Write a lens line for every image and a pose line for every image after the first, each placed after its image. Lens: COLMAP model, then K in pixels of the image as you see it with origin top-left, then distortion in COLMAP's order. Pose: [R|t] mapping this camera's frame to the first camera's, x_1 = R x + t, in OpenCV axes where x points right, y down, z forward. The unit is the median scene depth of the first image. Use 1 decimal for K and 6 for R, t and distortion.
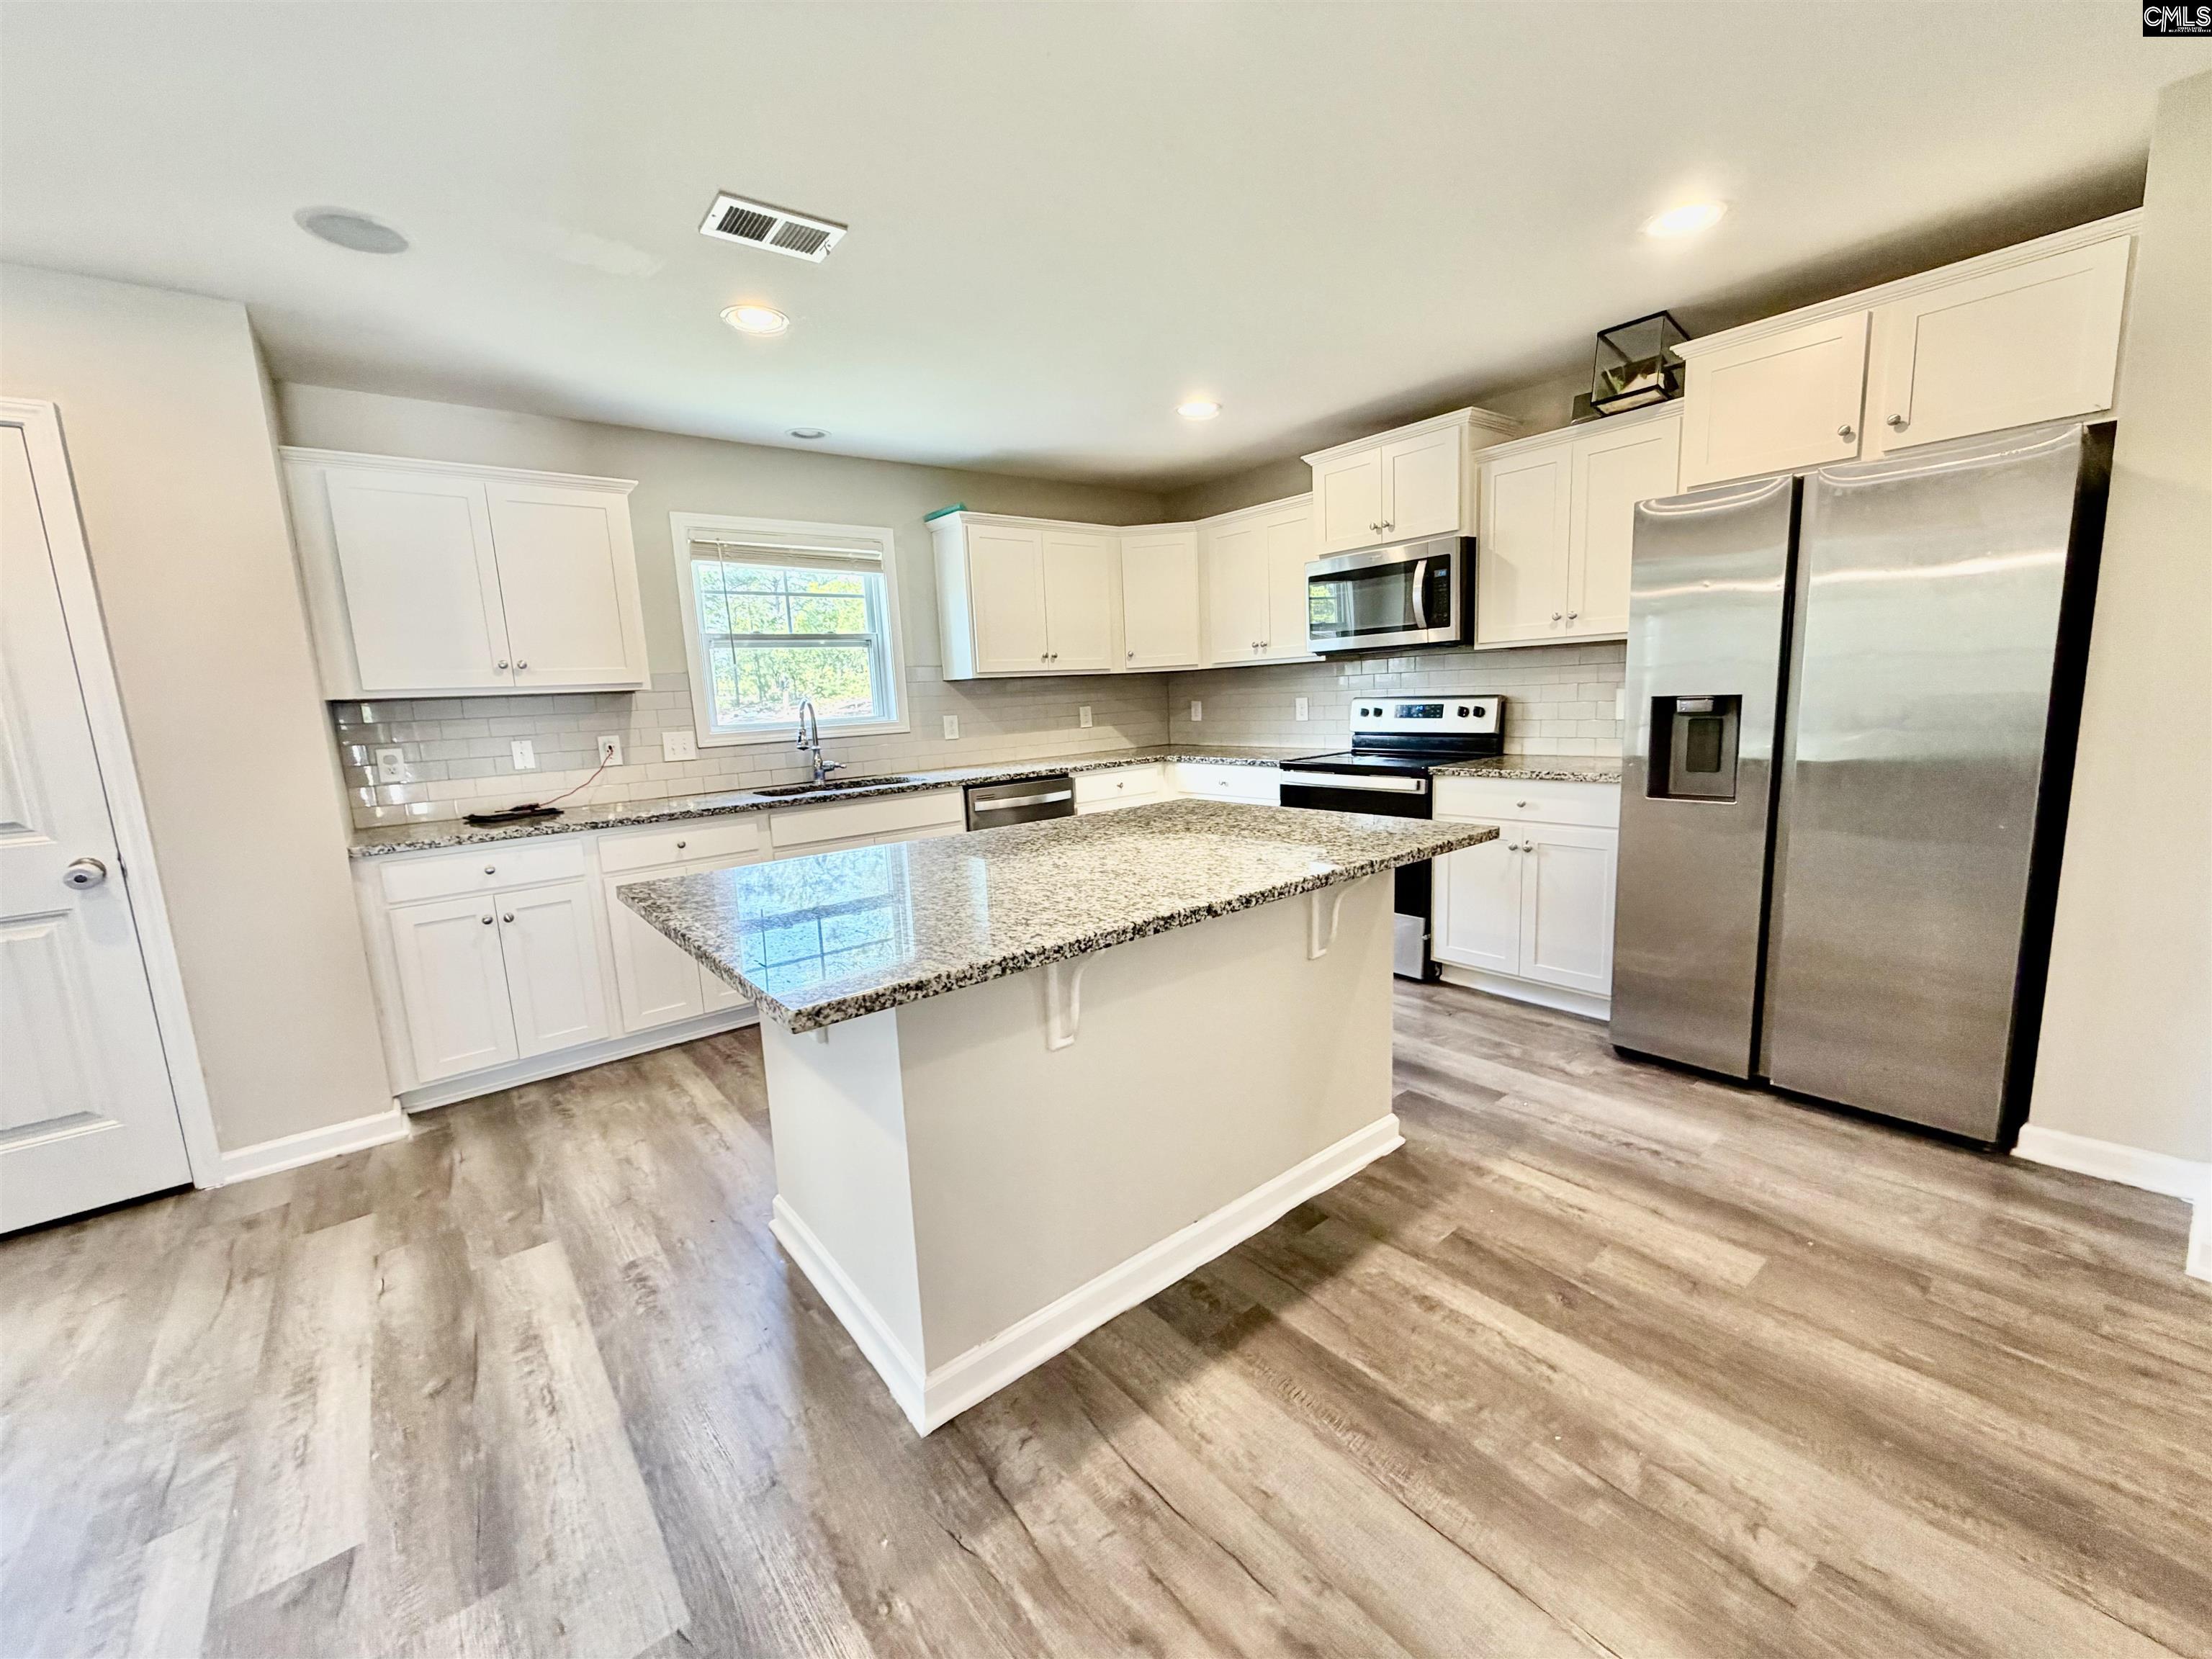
lens RADIAL K [[877.3, 0, 1097.0], [0, 877.3, 830.8], [0, 0, 1]] dist [-0.001072, -0.000079]
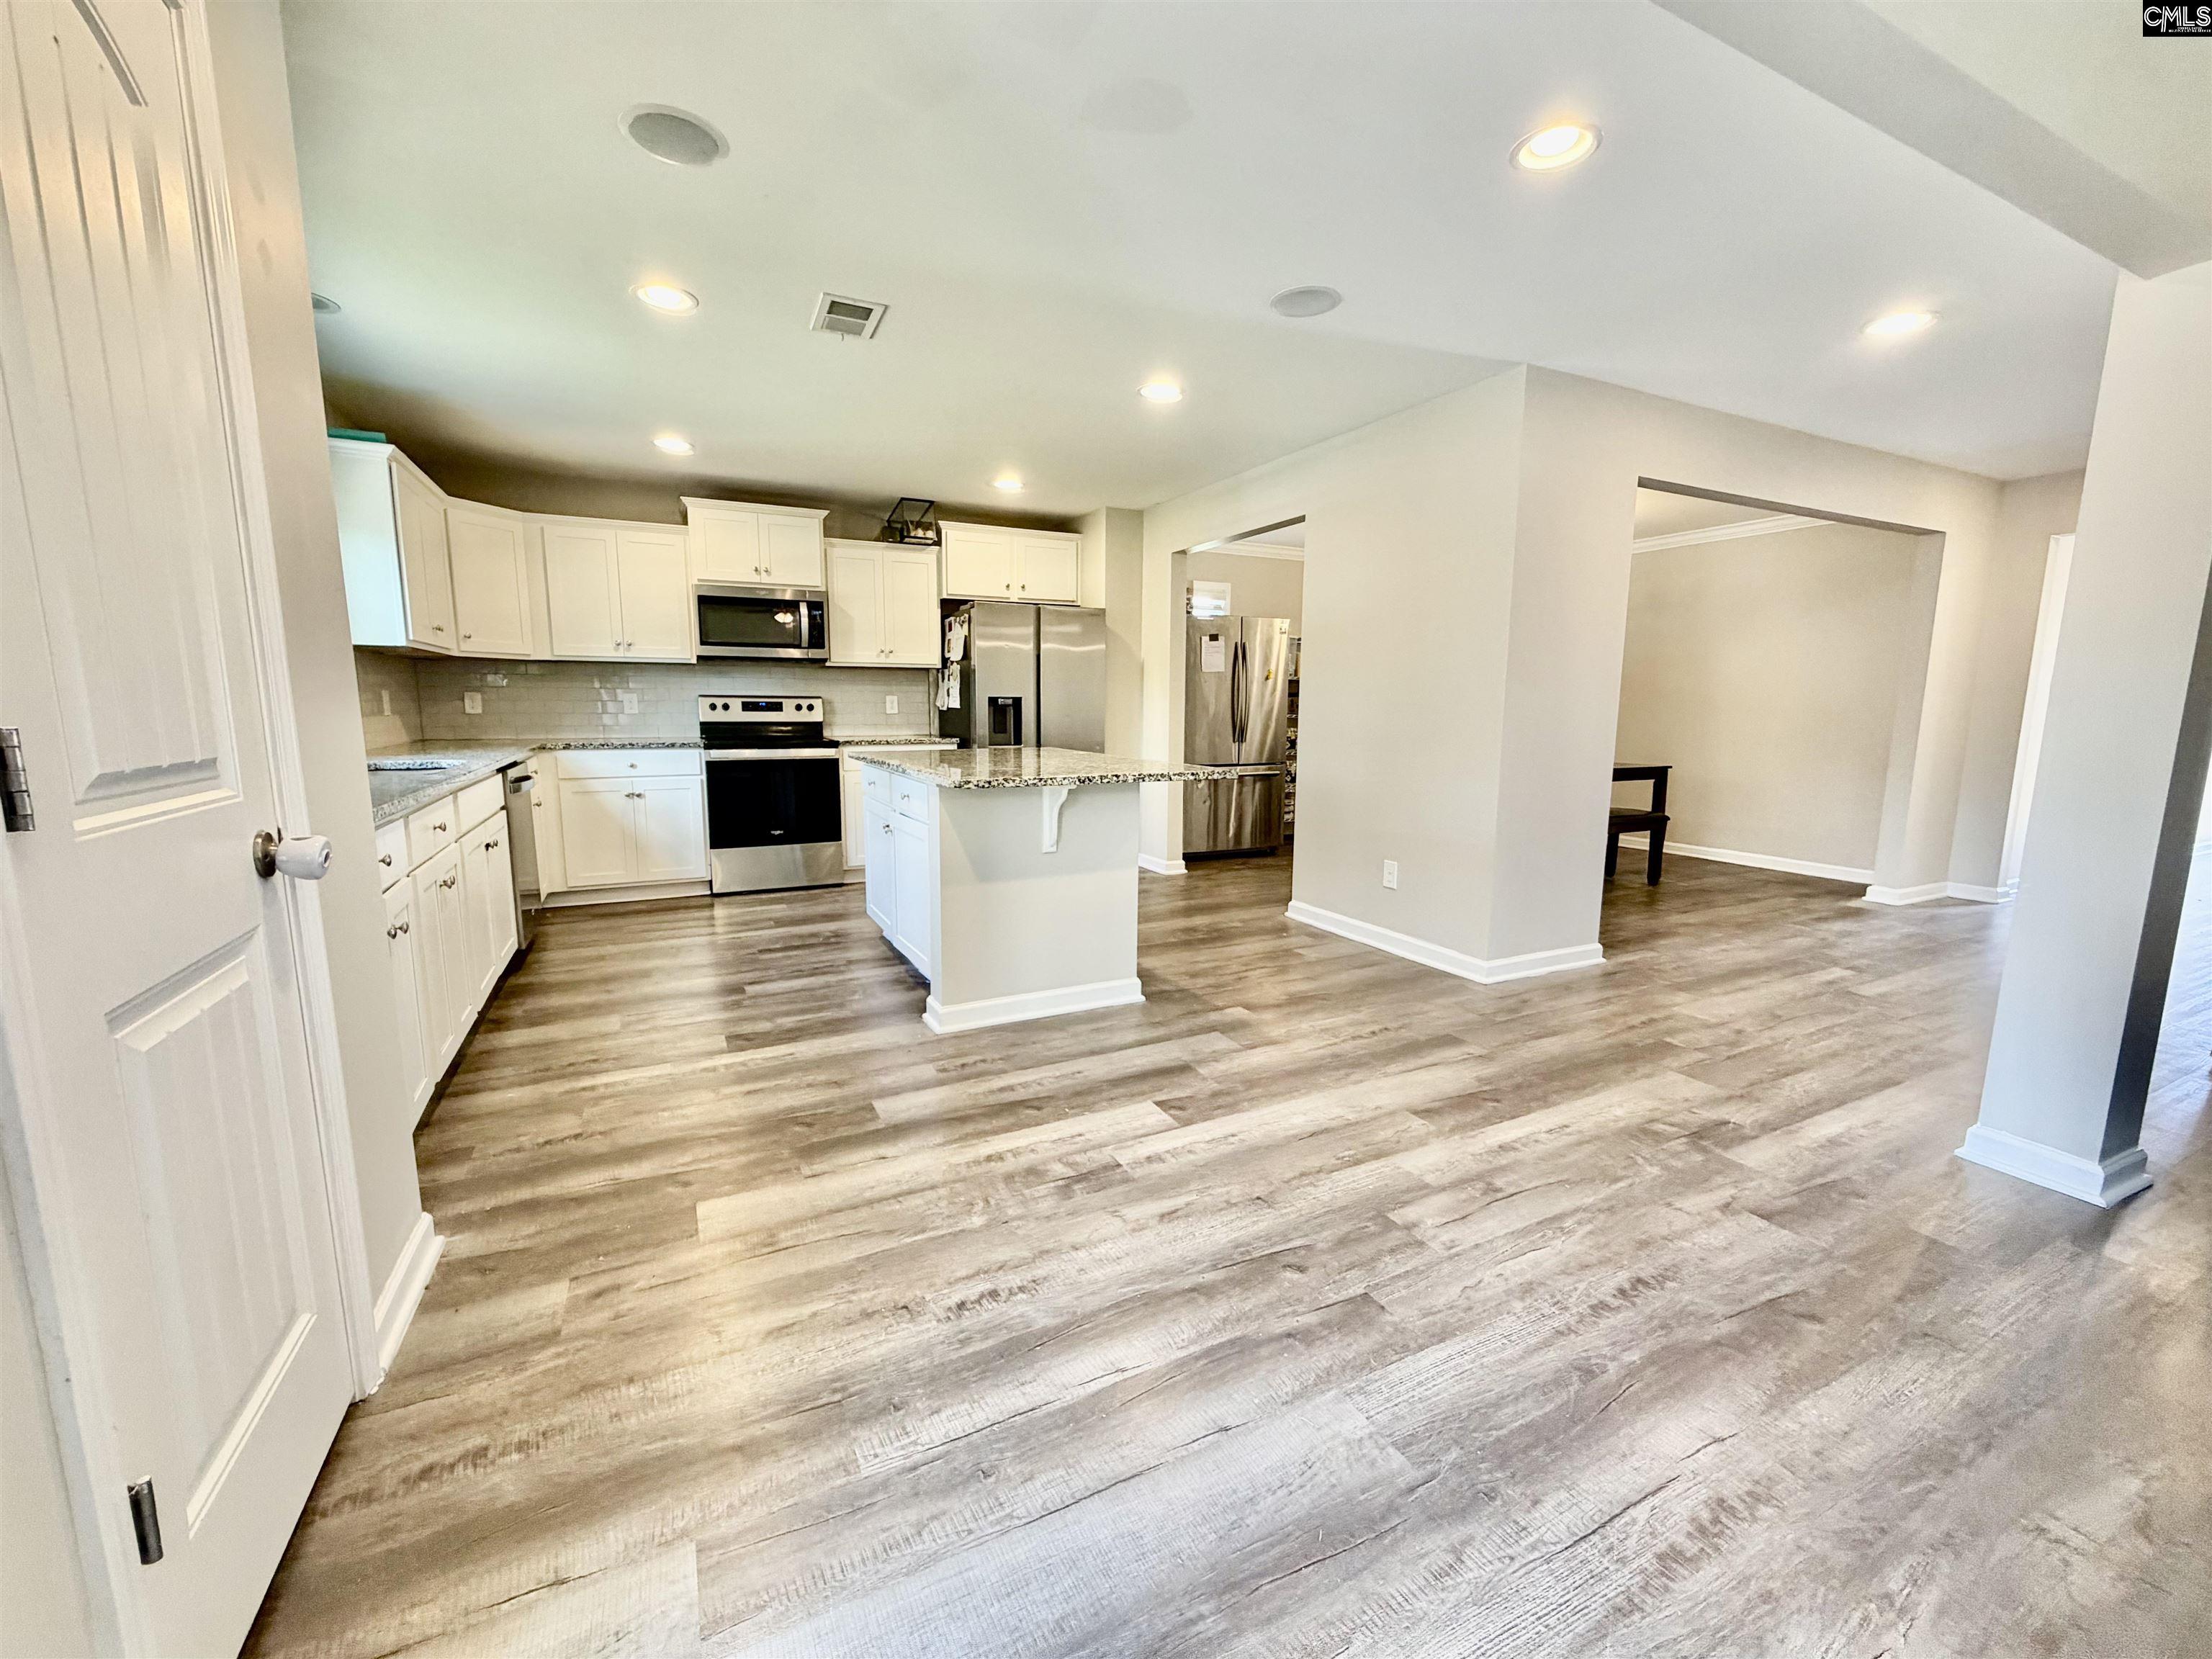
lens RADIAL K [[877.3, 0, 1097.0], [0, 877.3, 830.8], [0, 0, 1]] dist [-0.001072, -0.000079]
pose [[0.214062, -0.094066, 0.972280, -1.049479], [0.136541, 0.988462, 0.065570, 0.044904], [-0.967230, 0.118720, 0.224436, 0.251963]]
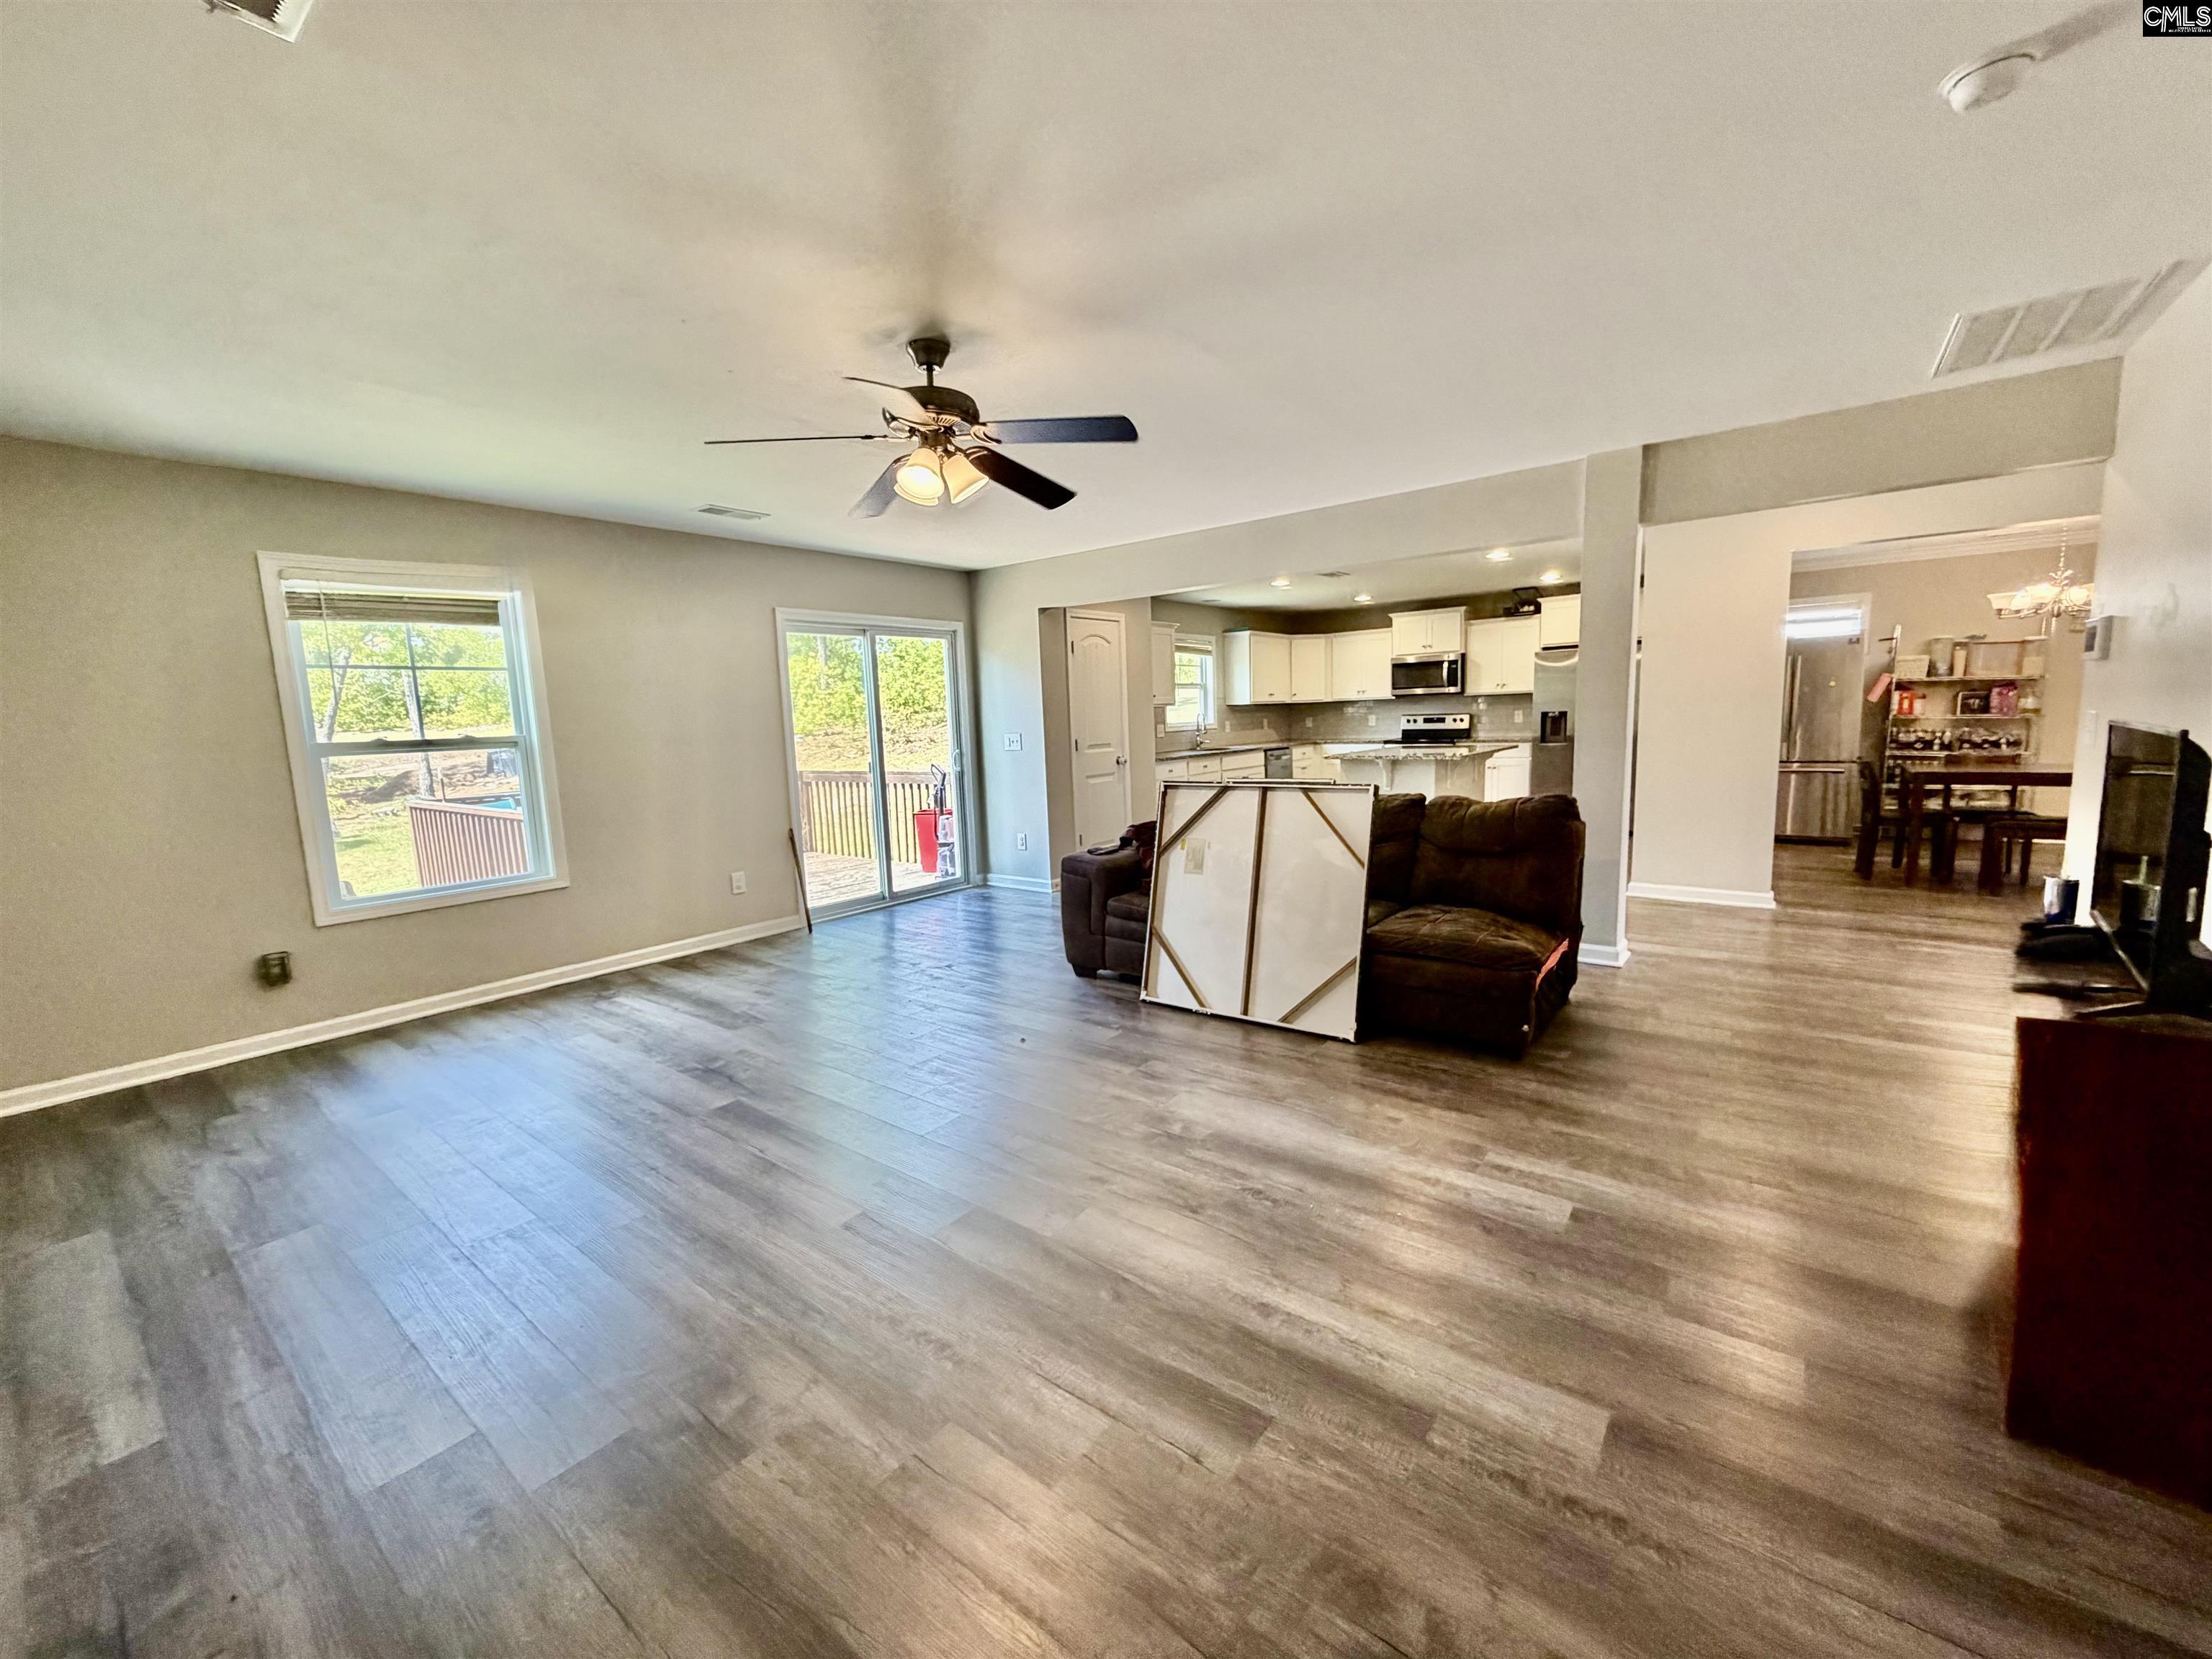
lens RADIAL K [[890.8, 0, 1120.3], [0, 890.8, 798.2], [0, 0, 1]] dist [0.093277, 0.000025]
pose [[0.969879, -0.009209, 0.243413, -1.287487], [0.027409, 0.997065, -0.071488, 0.276667], [-0.242040, 0.076006, 0.967285, -1.401054]]
